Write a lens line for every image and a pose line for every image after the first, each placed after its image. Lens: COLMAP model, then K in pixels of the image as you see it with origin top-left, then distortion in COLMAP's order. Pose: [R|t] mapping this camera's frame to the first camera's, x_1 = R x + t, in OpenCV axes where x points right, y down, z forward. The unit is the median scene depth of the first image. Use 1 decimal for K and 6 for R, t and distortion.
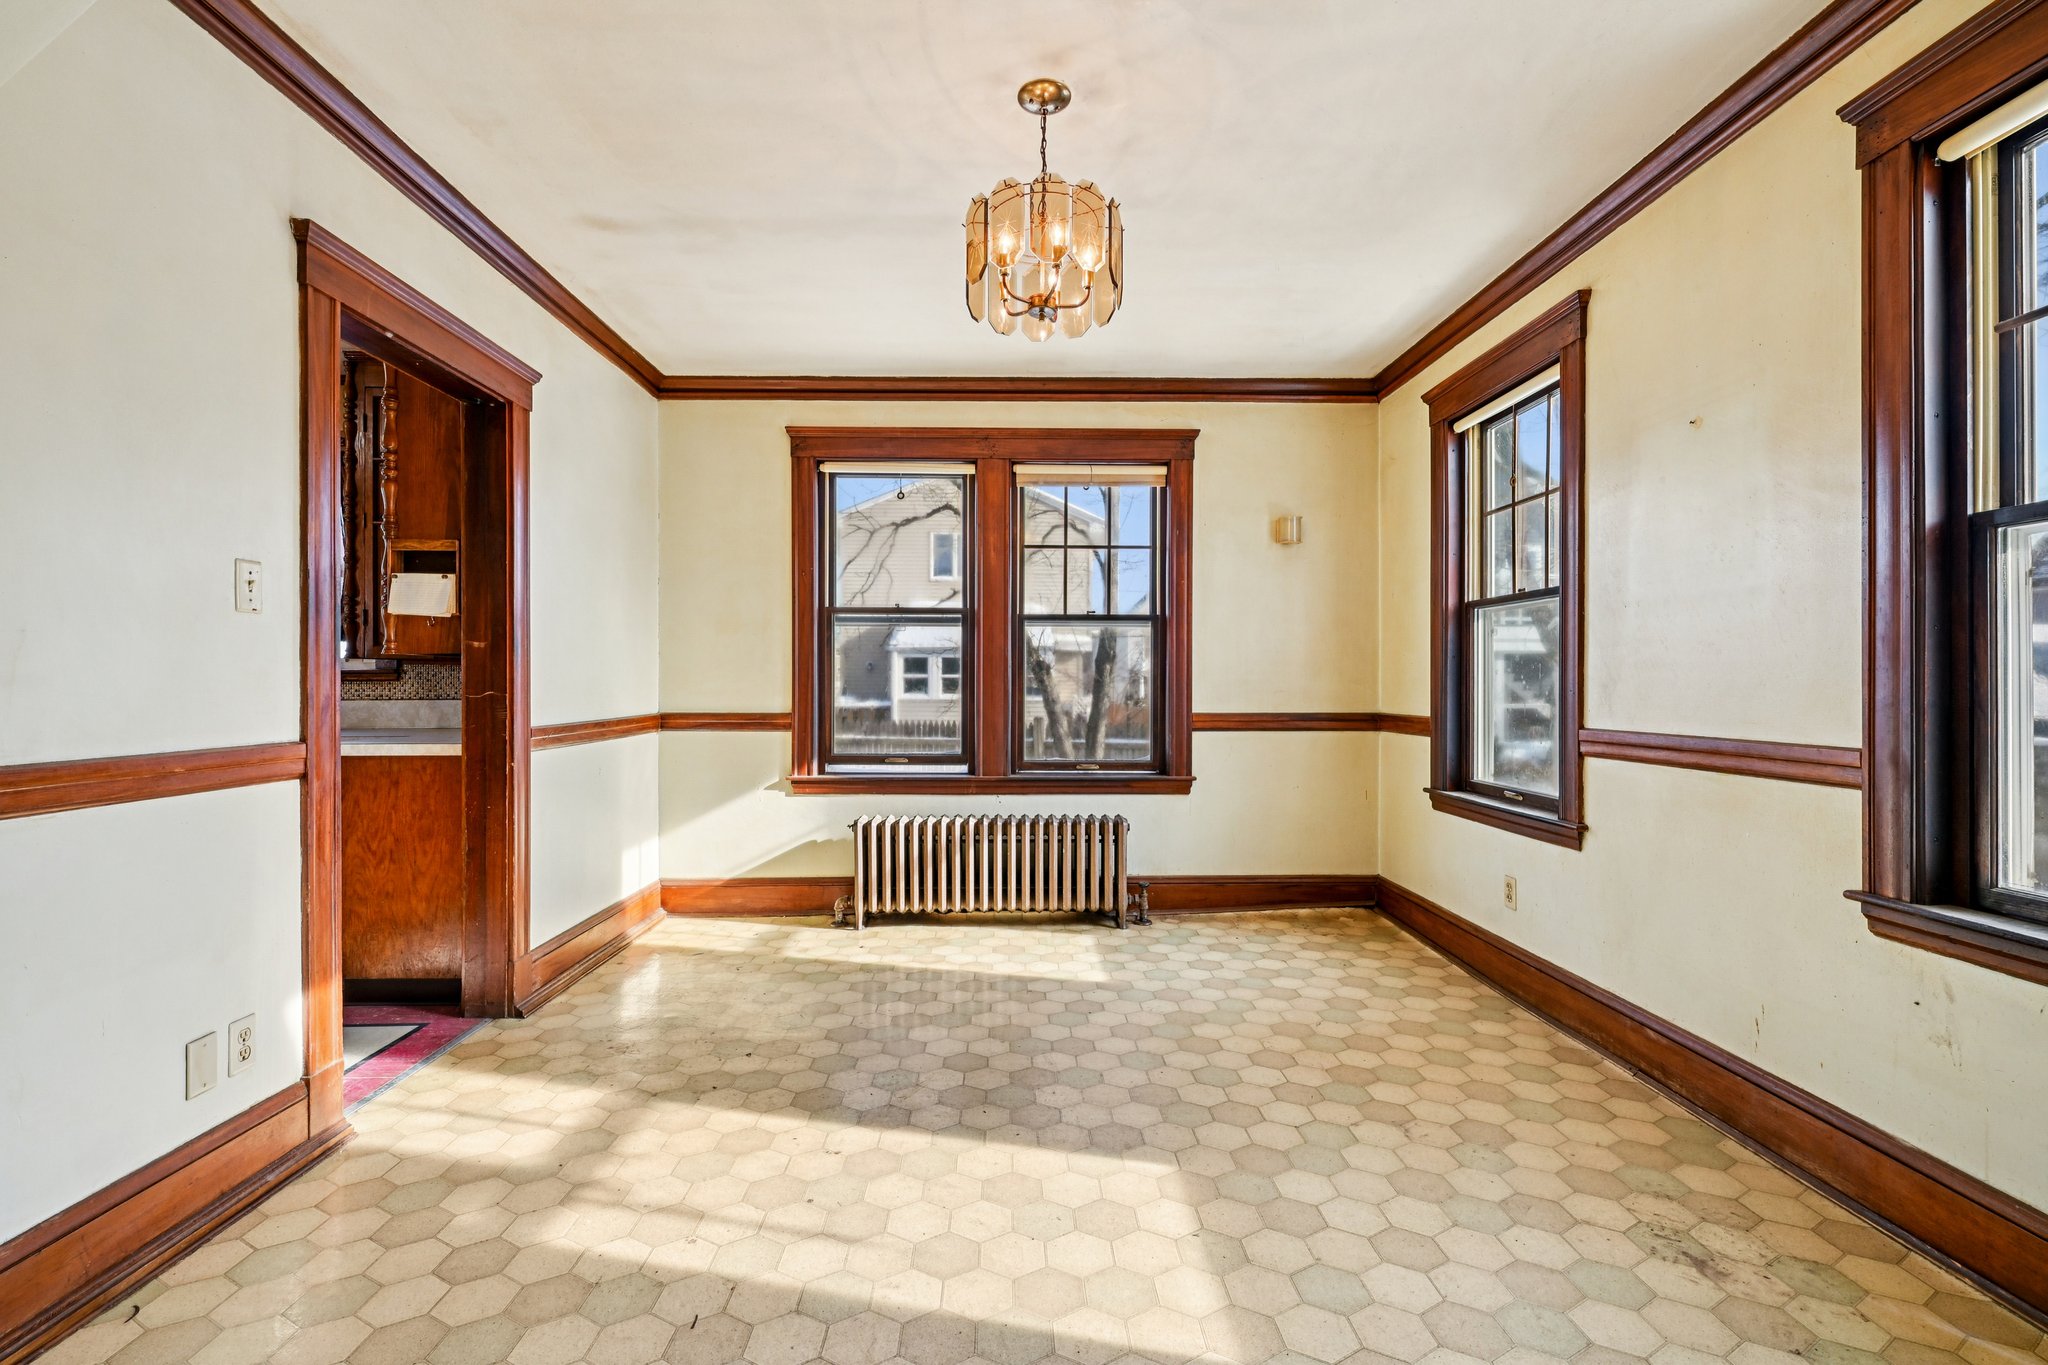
lens RADIAL K [[914.3, 0, 1017.2], [0, 914.3, 686.4], [0, 0, 1]] dist [0.001288, -0.001040]
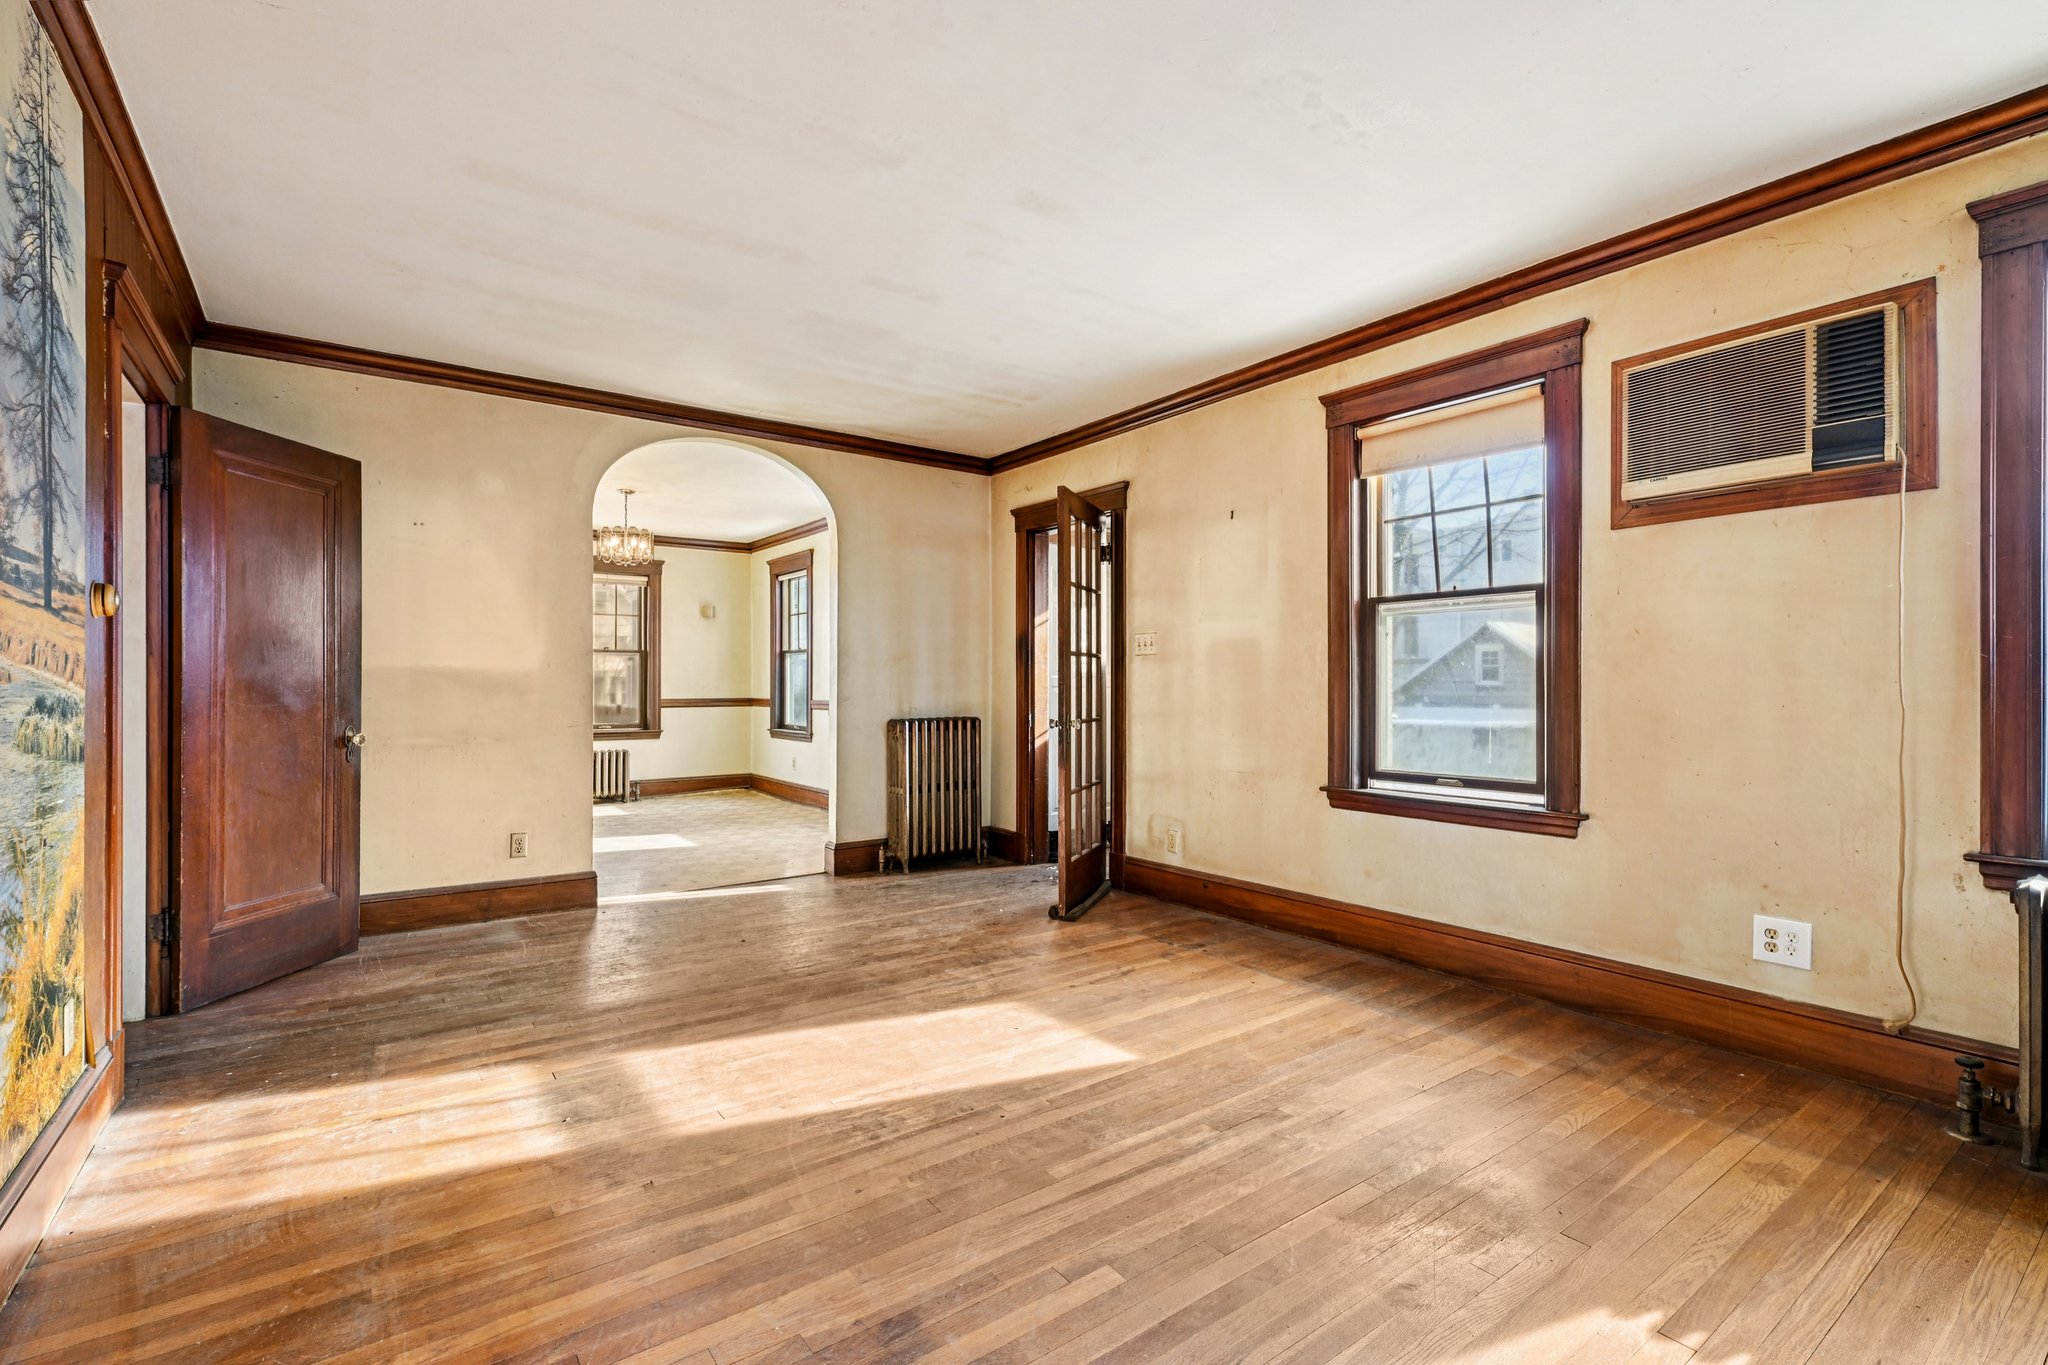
lens RADIAL K [[914.3, 0, 1026.0], [0, 914.3, 684.3], [0, 0, 1]] dist [0.001288, -0.001040]
pose [[0.813489, 0.000151, 0.581580, -0.450761], [0.001934, 0.999994, -0.002966, 0.005291], [-0.581576, 0.003538, 0.813484, -1.536537]]
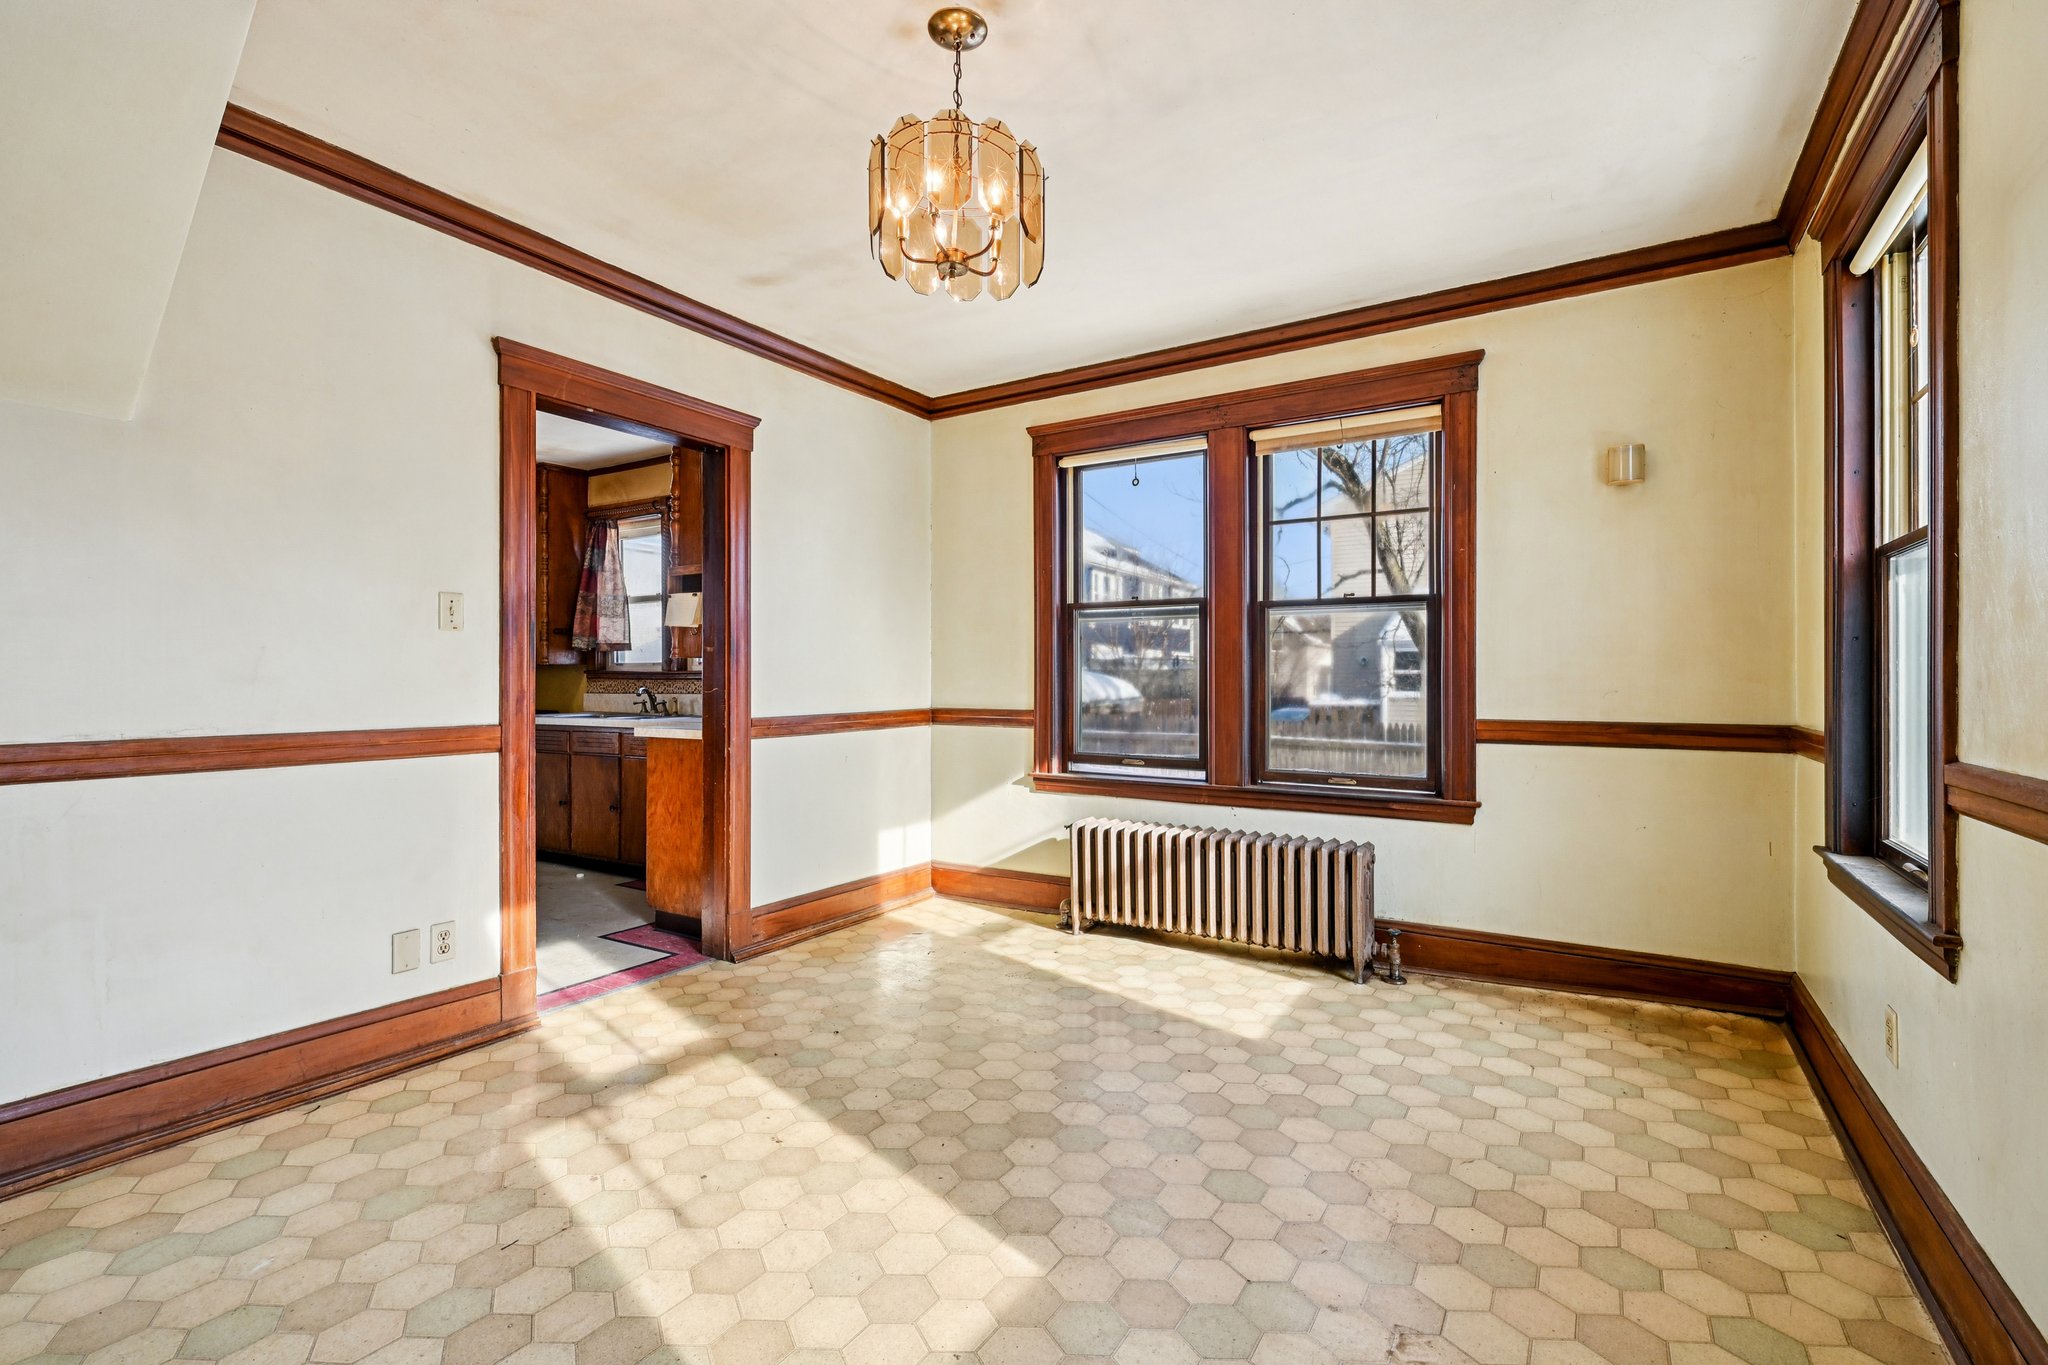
lens RADIAL K [[914.3, 0, 1018.2], [0, 914.3, 678.6], [0, 0, 1]] dist [0.001288, -0.001040]
pose [[0.834589, -0.001290, -0.550871, 0.396919], [-0.001365, 0.999989, -0.004409, -0.001557], [0.550871, 0.004432, 0.834578, 0.197311]]
